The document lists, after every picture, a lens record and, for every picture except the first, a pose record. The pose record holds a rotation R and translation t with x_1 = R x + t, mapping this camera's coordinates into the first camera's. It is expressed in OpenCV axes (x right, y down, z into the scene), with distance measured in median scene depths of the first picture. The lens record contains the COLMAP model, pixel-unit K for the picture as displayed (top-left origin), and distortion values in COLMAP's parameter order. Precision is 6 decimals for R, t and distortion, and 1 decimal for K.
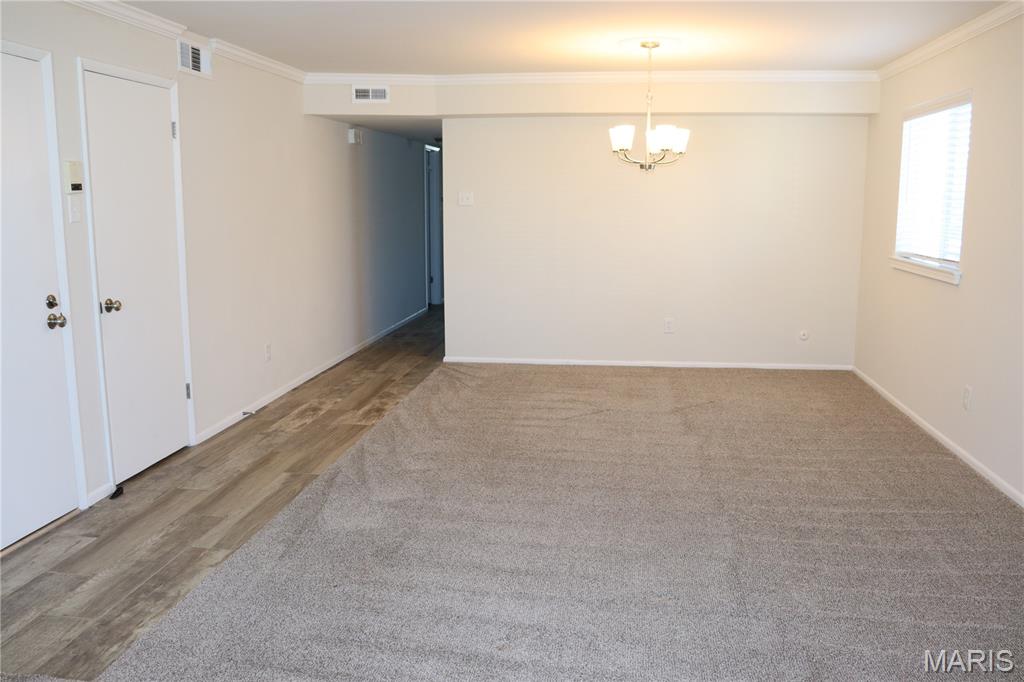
lens RADIAL K [[847.3, 0, 512.0], [0, 847.3, 341.0], [0, 0, 1]] dist [-0.171894, 0.150731]
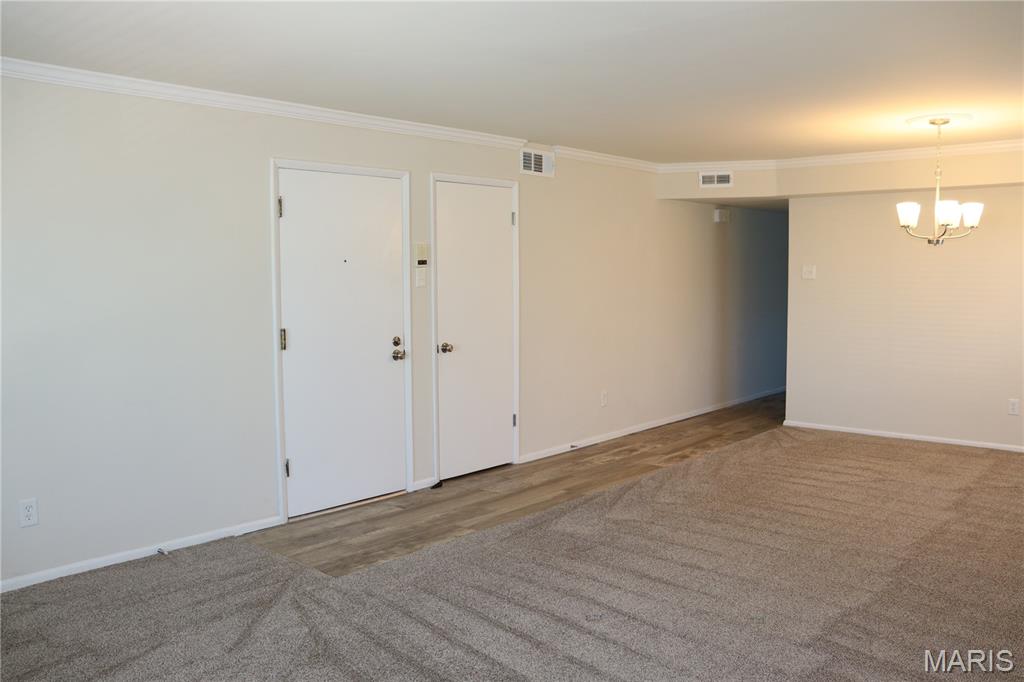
lens RADIAL K [[847.3, 0, 512.0], [0, 847.3, 341.0], [0, 0, 1]] dist [-0.171894, 0.150731]
pose [[0.830872, 0.041788, -0.554892, 0.349201], [-0.088009, 0.994494, -0.056886, 0.014660], [0.549460, 0.096101, 0.829975, -0.104627]]
